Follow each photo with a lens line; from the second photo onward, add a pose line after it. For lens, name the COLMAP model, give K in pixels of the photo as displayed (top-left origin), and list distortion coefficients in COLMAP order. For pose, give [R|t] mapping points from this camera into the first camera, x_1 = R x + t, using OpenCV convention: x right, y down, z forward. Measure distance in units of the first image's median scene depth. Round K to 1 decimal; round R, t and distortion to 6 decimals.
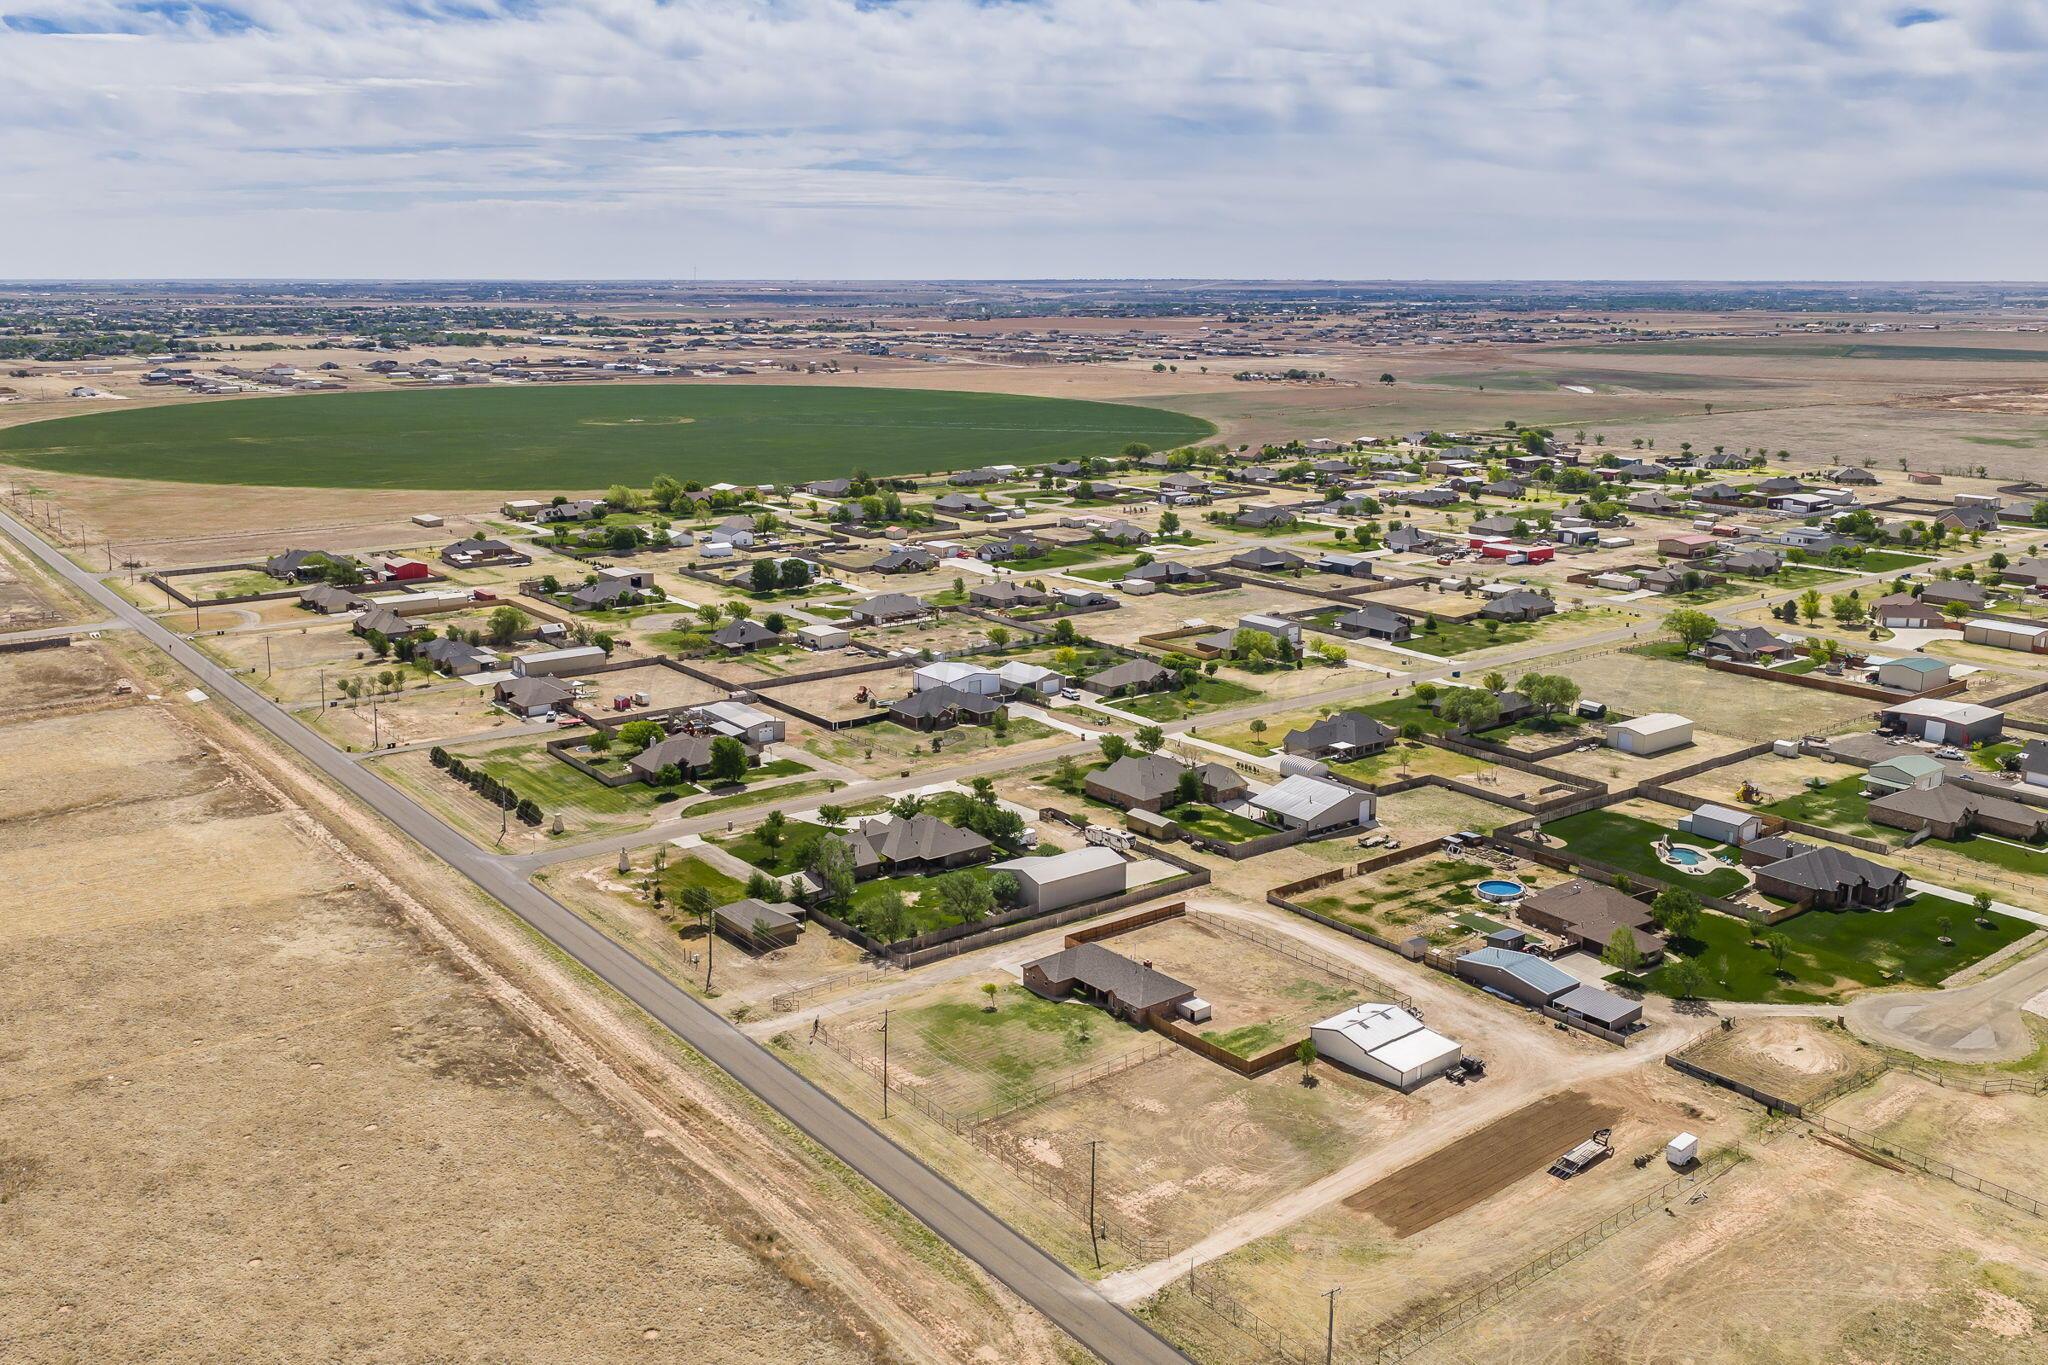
lens RADIAL K [[1723.5, 0, 1030.4], [0, 1723.5, 680.4], [0, 0, 1]] dist [0.035110, -0.094147]
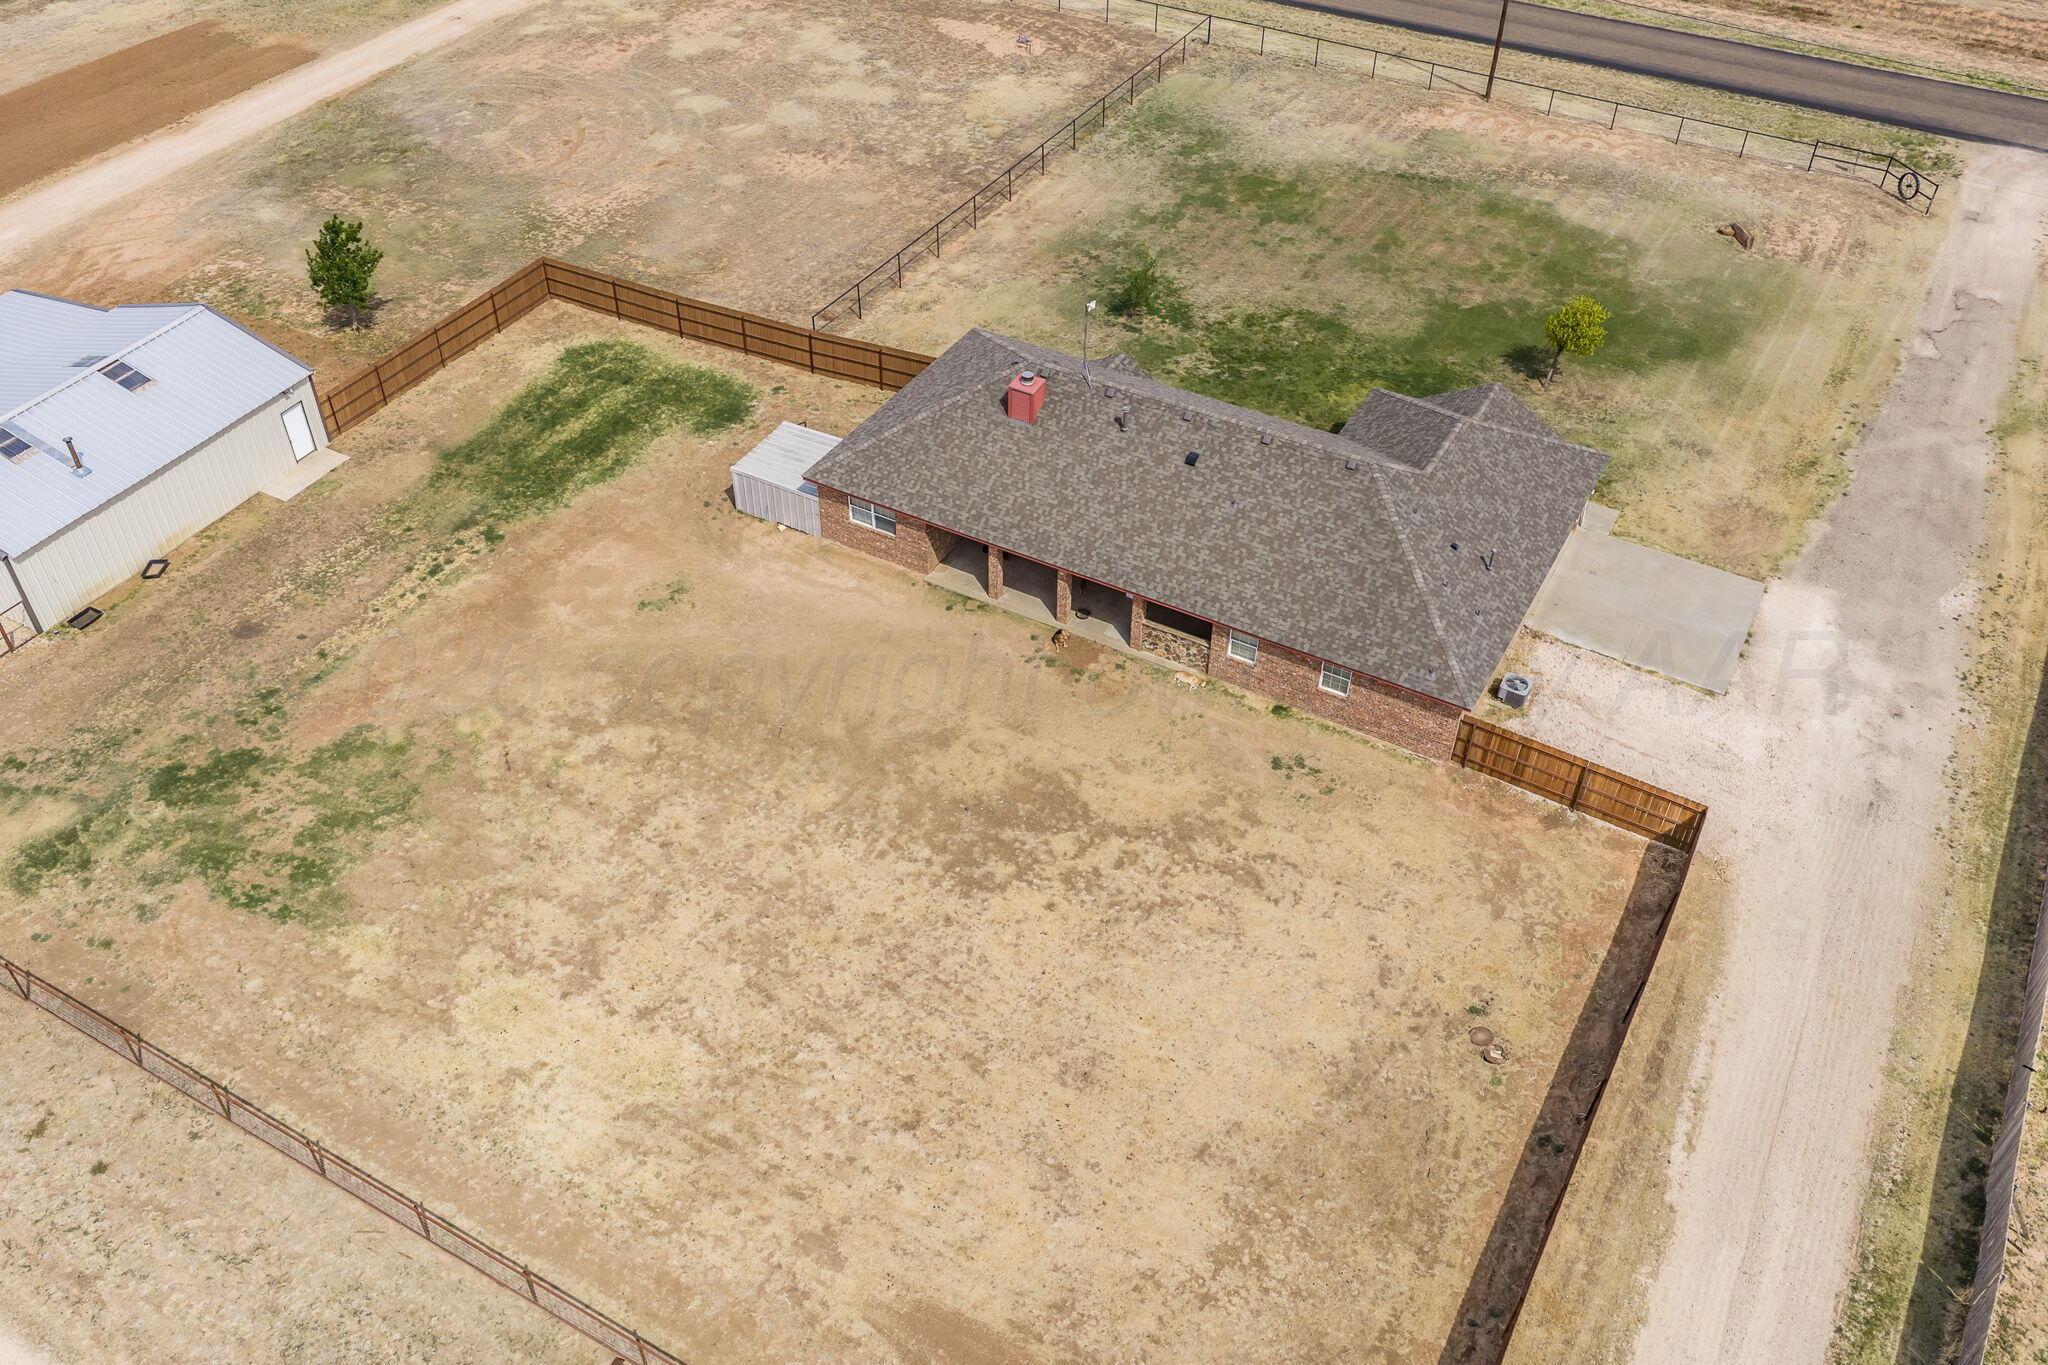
lens RADIAL K [[1684.8, 0, 1022.4], [0, 1684.8, 691.7], [0, 0, 1]] dist [0.016568, -0.031119]
pose [[-0.928075, 0.239848, -0.284868, 0.124933], [-0.097445, 0.581898, 0.807403, 0.012405], [0.359418, 0.777089, -0.516673, 1.023964]]
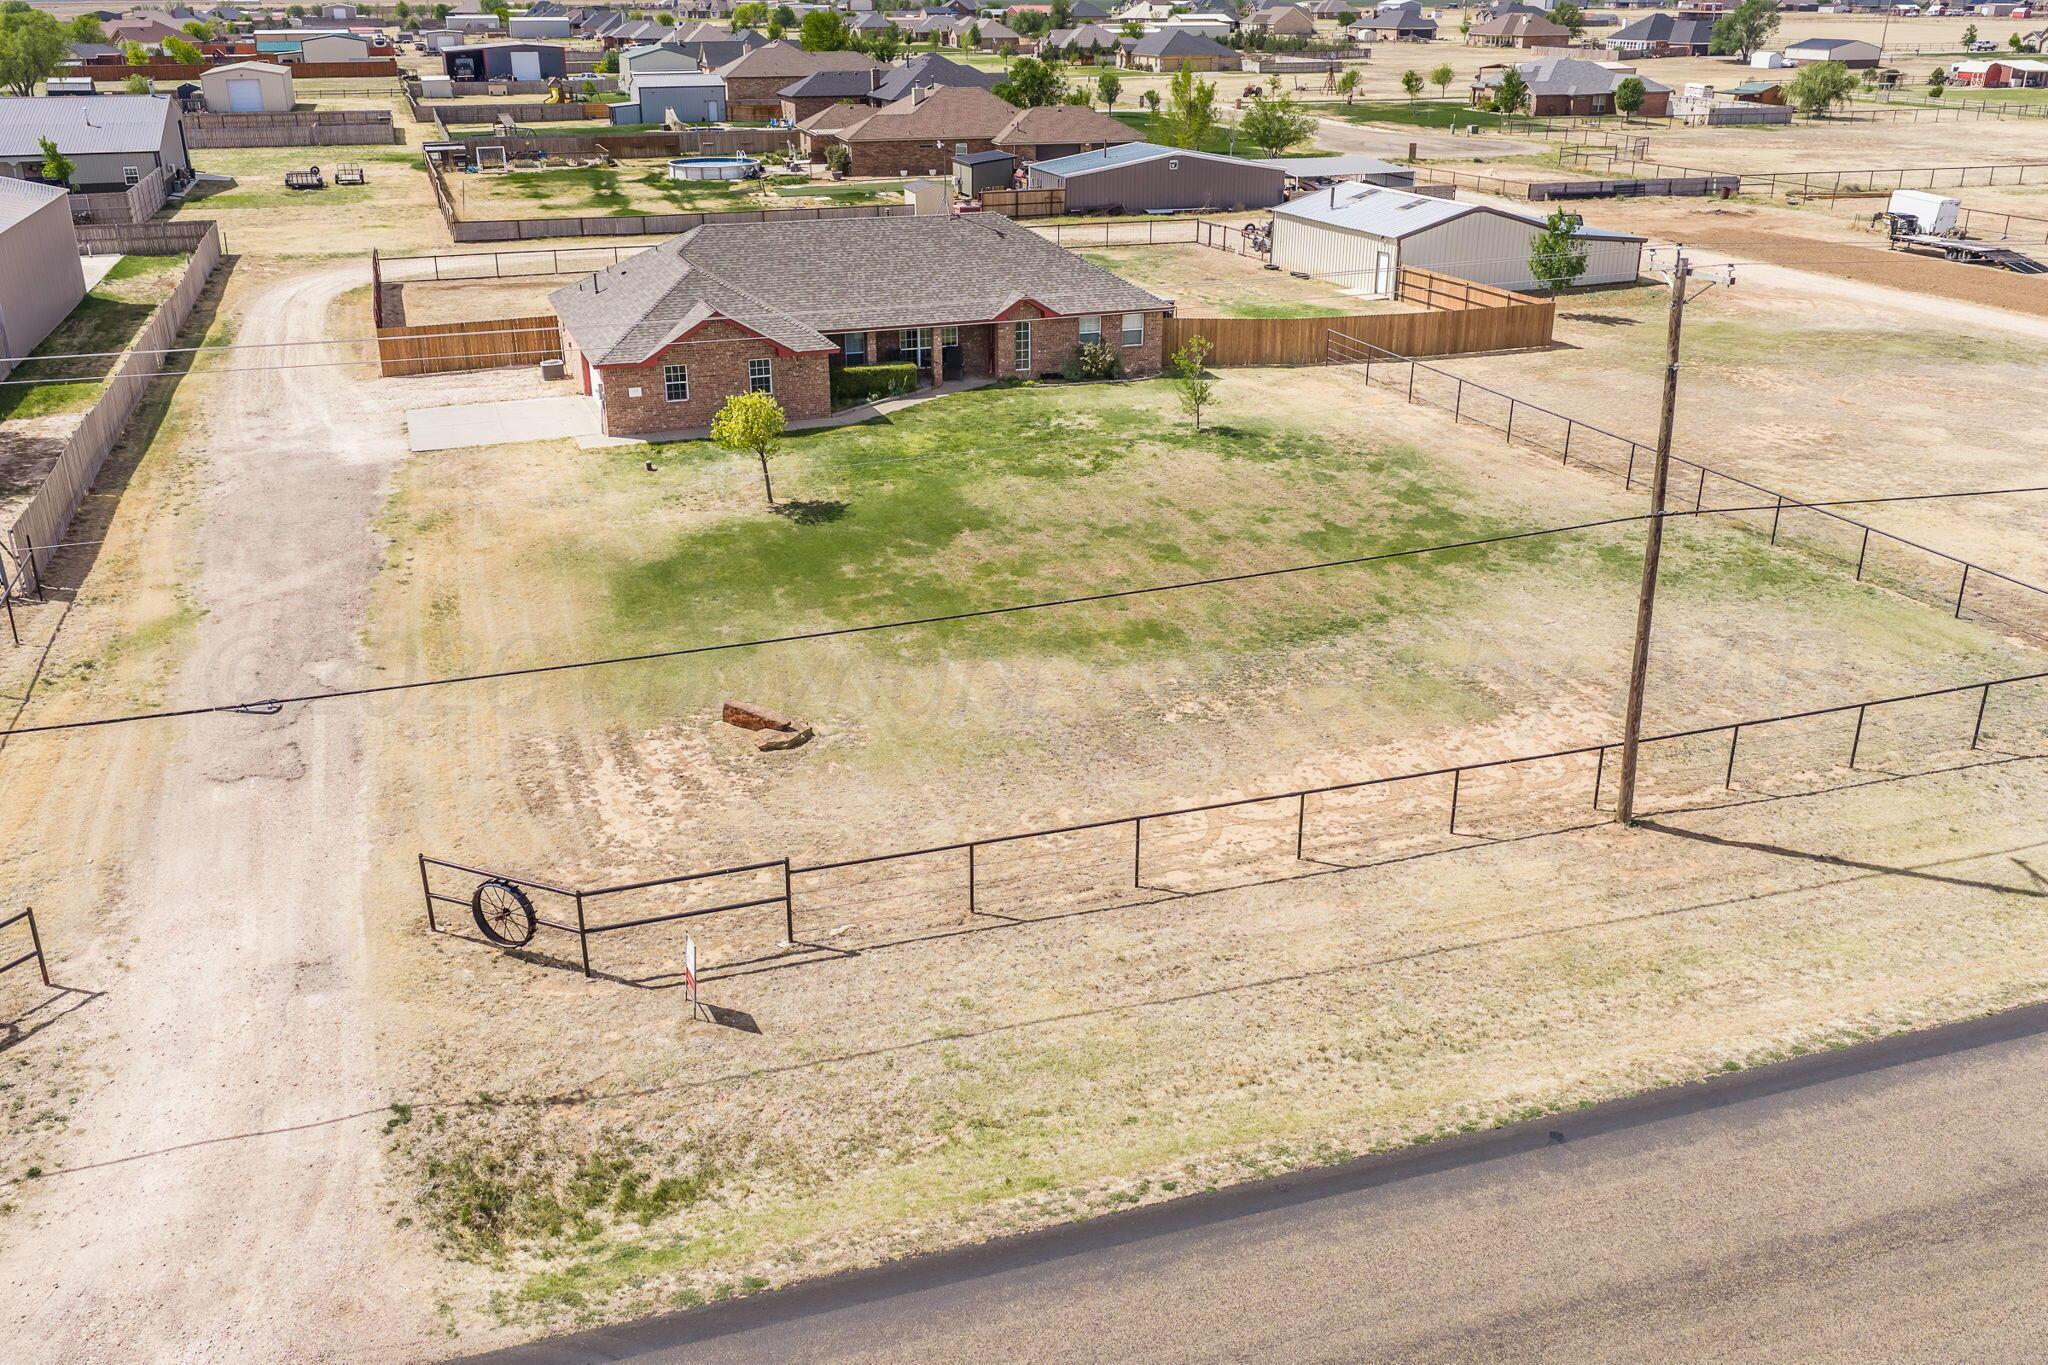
lens RADIAL K [[1724.4, 0, 1020.8], [0, 1724.4, 648.8], [0, 0, 1]] dist [0.018159, -0.029985]
pose [[0.319453, -0.343887, 0.883001, -0.180748], [0.219195, 0.933371, 0.284203, 0.136723], [-0.921902, 0.102759, 0.373547, 0.803267]]
